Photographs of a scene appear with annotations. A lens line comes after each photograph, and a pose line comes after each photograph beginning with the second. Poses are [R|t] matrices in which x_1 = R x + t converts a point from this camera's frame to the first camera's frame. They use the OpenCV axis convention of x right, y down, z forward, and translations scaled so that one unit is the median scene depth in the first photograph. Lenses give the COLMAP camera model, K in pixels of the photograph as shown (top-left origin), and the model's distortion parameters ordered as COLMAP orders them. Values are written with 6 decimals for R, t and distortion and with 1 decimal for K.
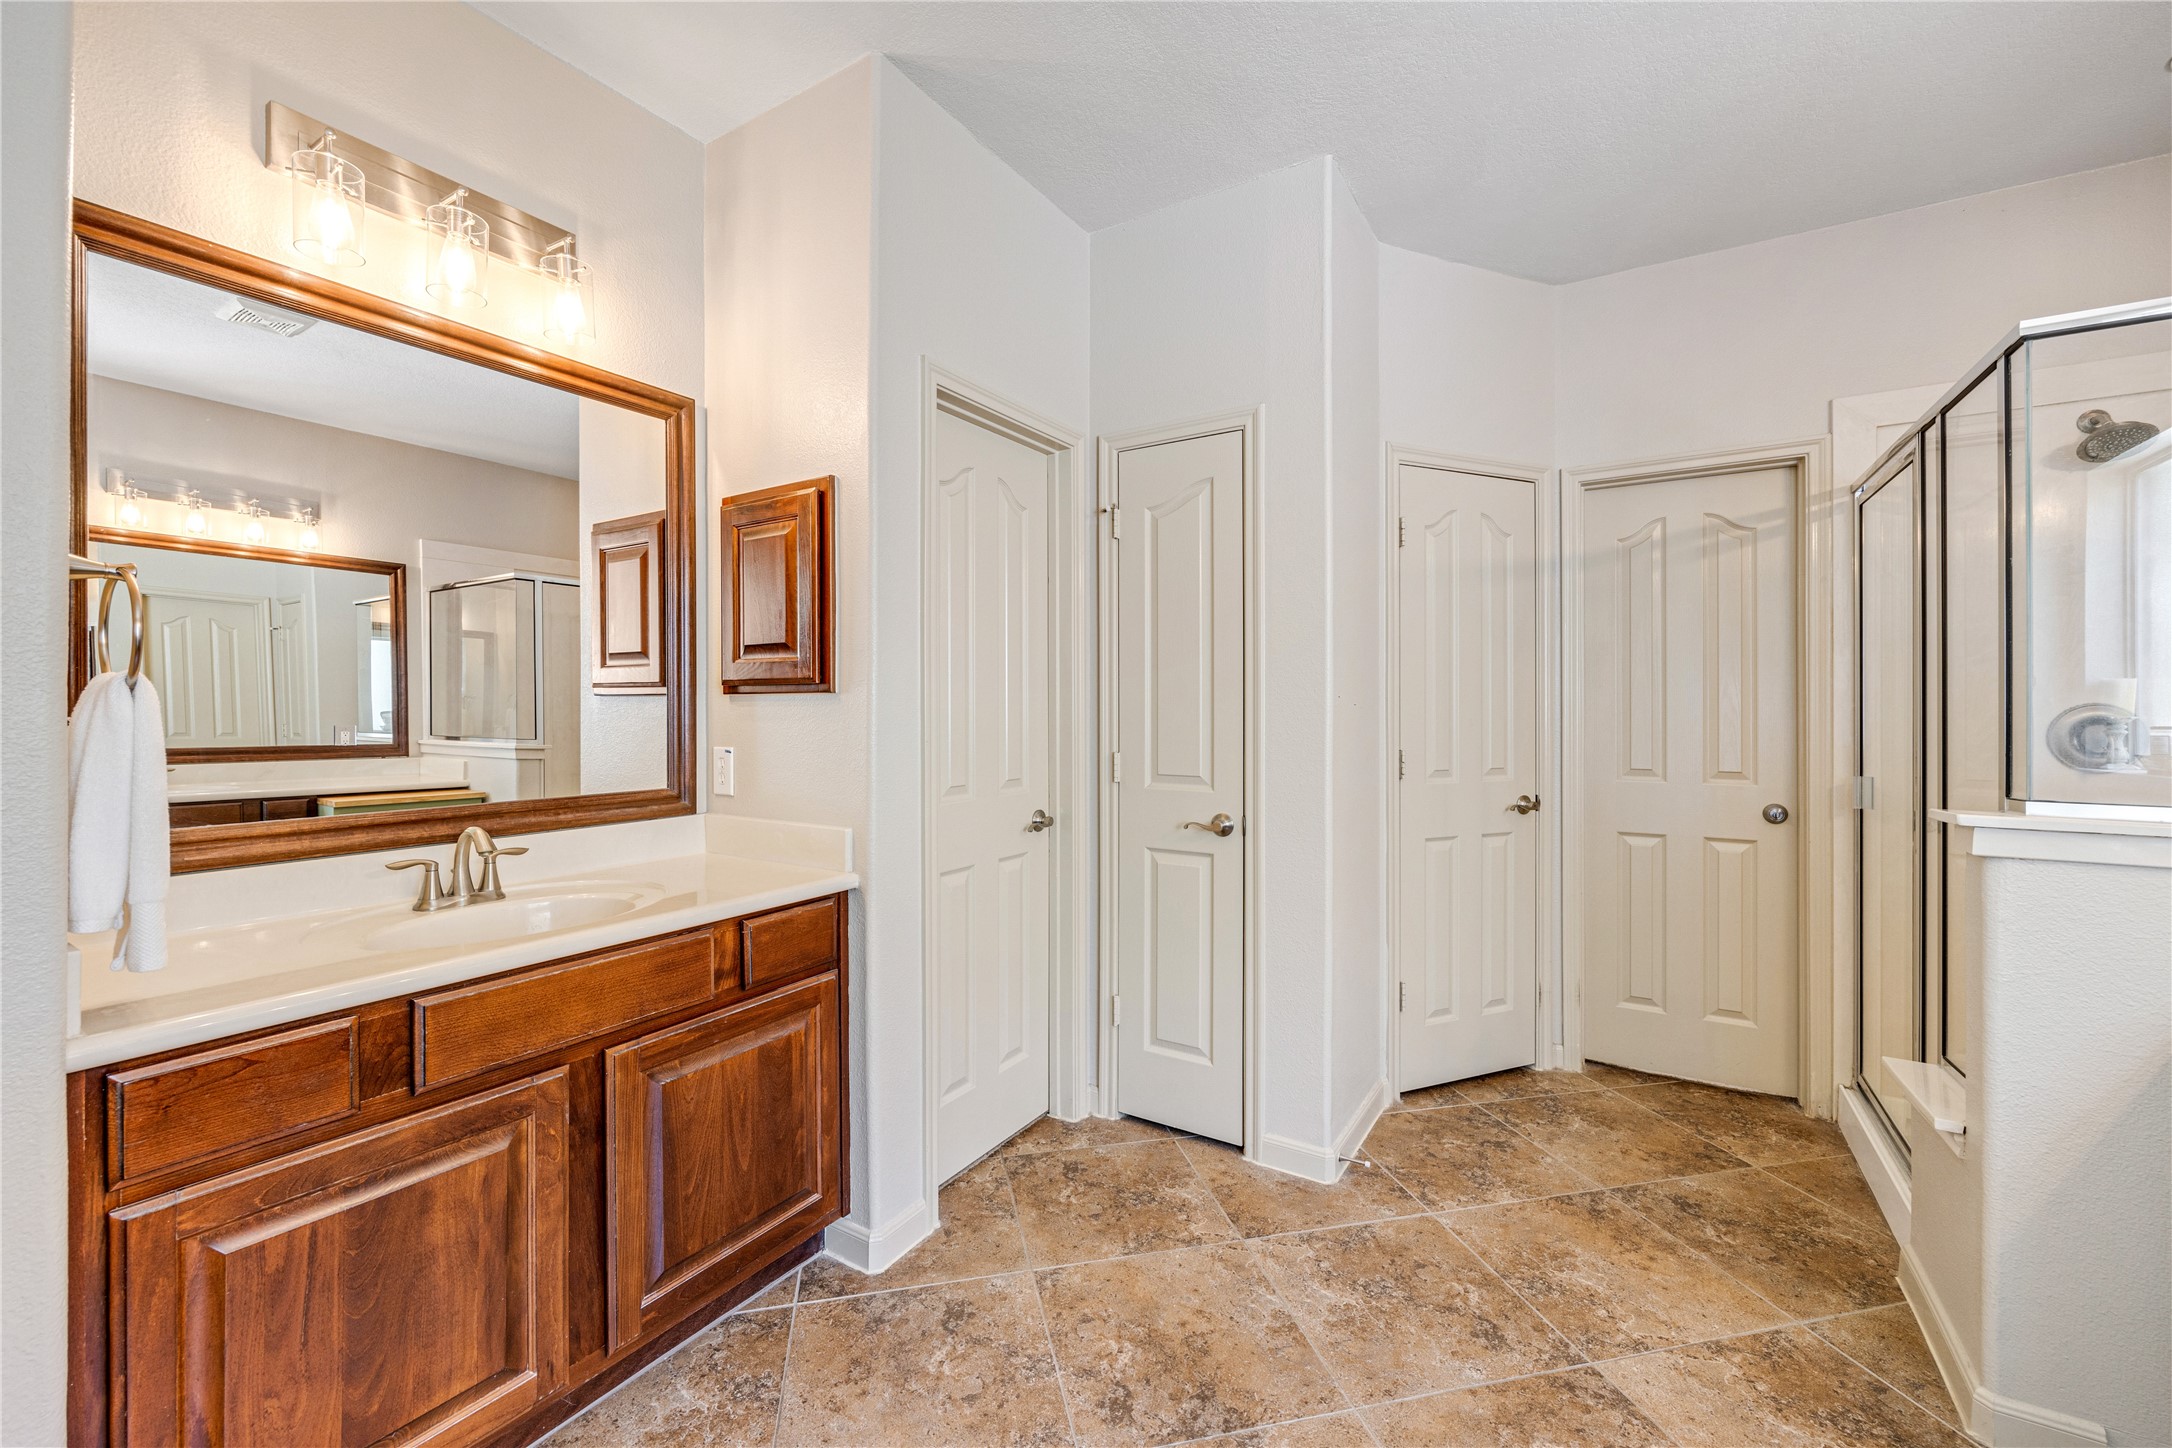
lens RADIAL K [[869.3, 0, 1087.2], [0, 869.3, 711.7], [0, 0, 1]] dist [-0.002625, -0.000837]
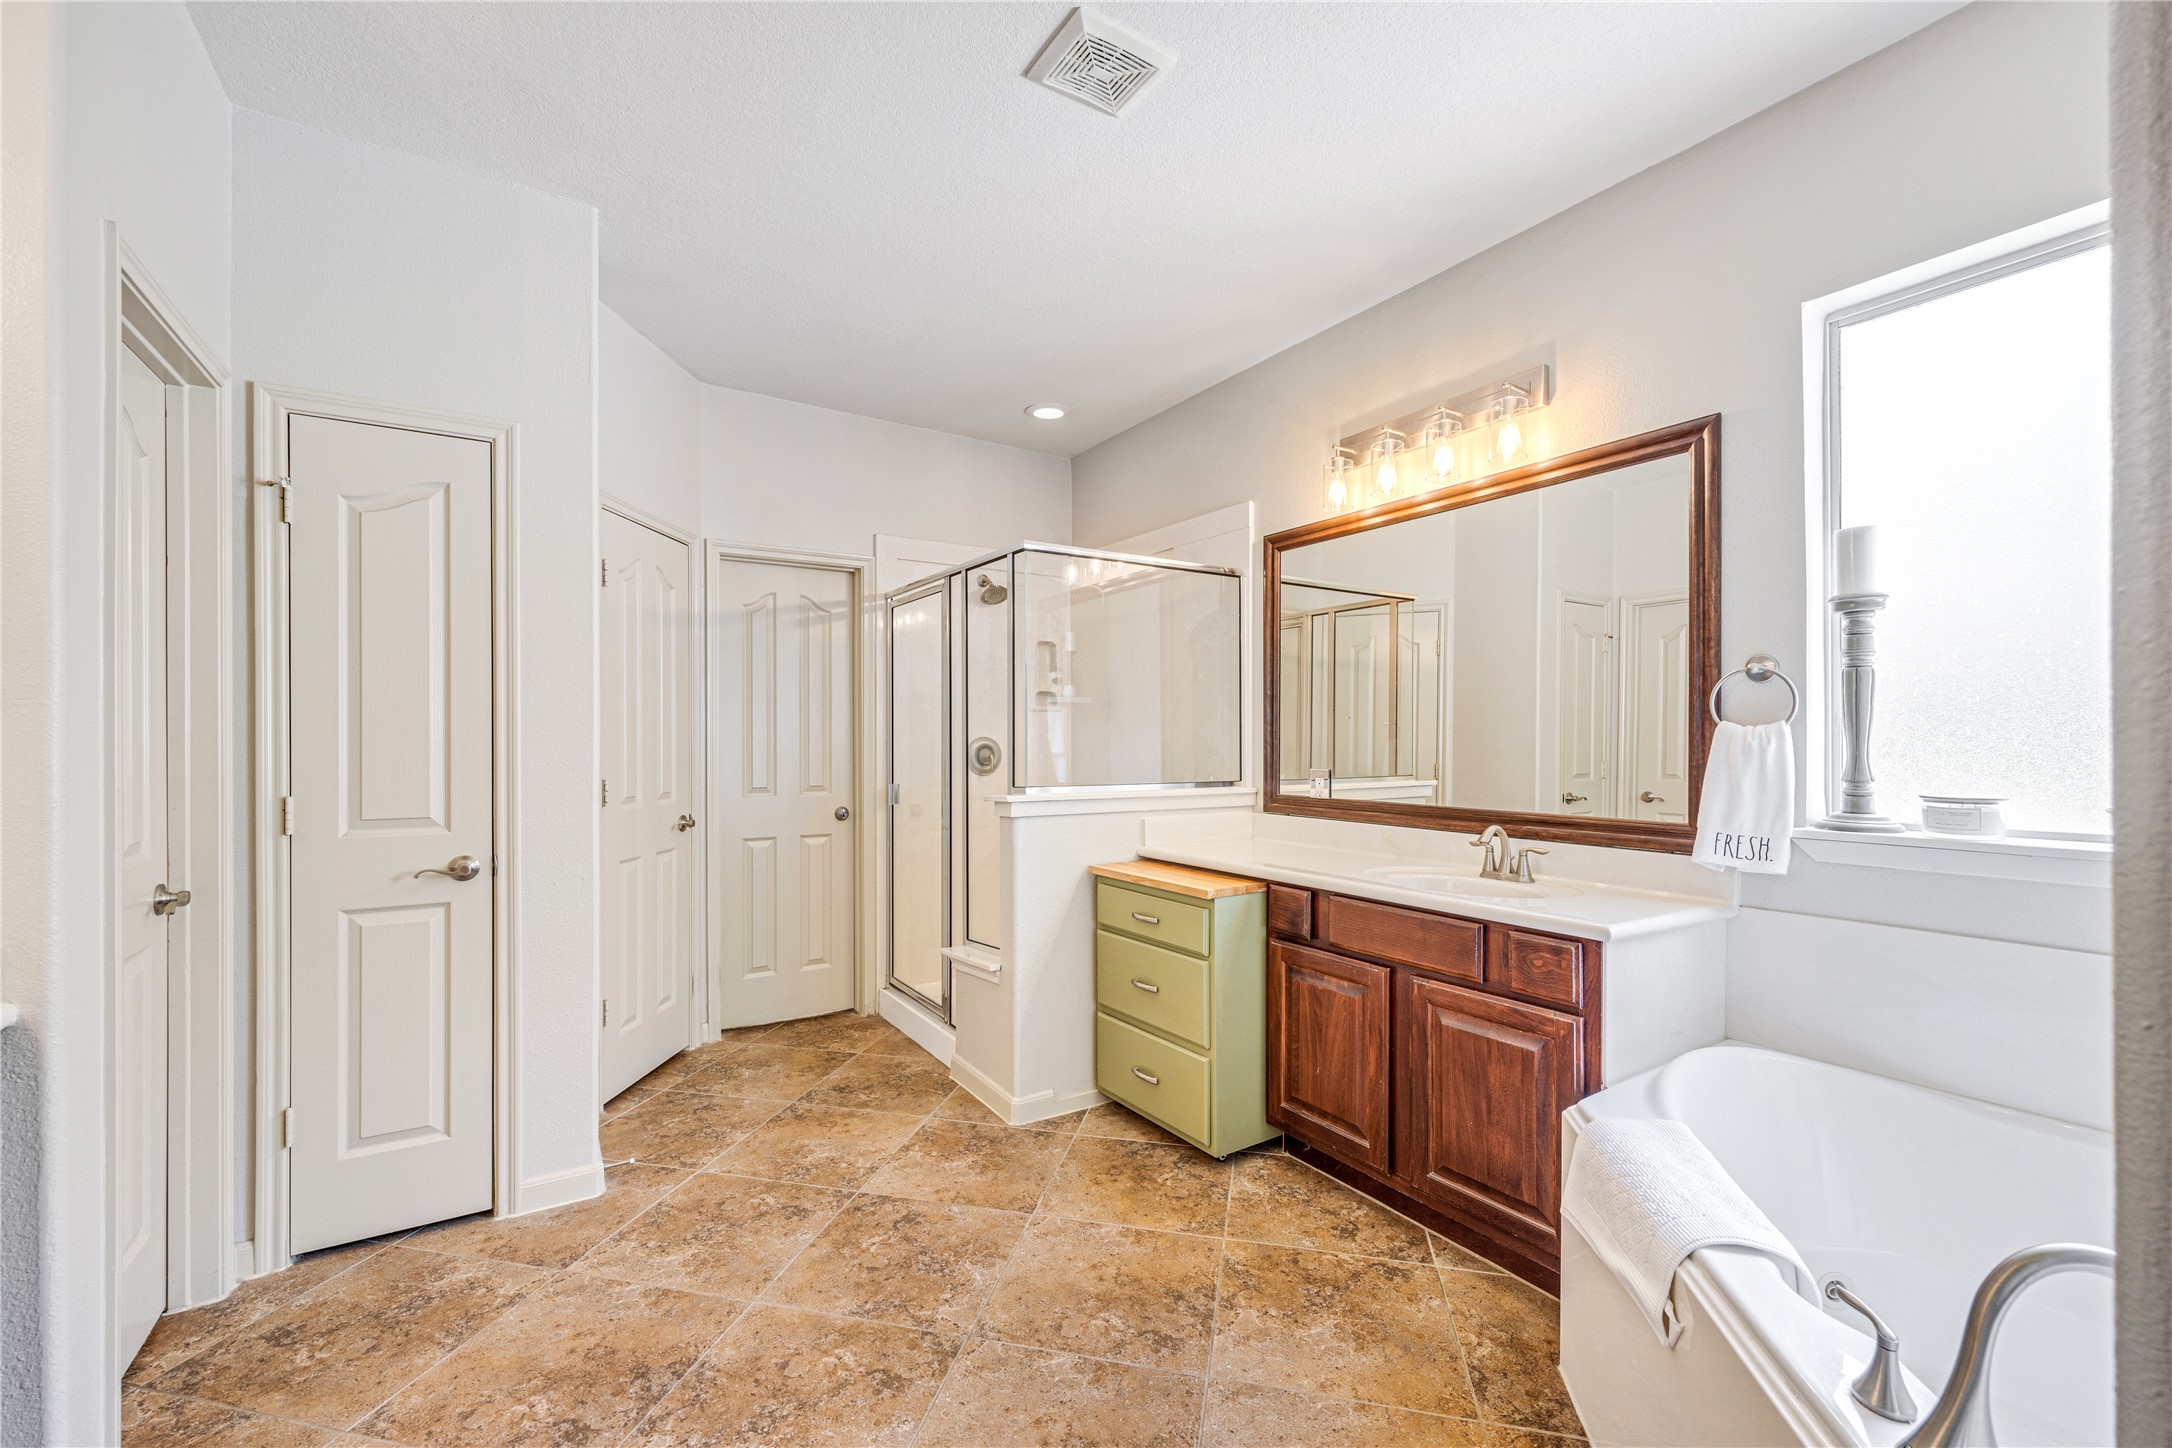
lens RADIAL K [[869.3, 0, 1093.5], [0, 869.3, 744.5], [0, 0, 1]] dist [-0.002625, -0.000837]
pose [[0.427116, -0.005566, 0.904180, -0.380622], [0.003755, 0.999983, 0.004382, -0.000895], [-0.904189, 0.001524, 0.427130, 0.014968]]
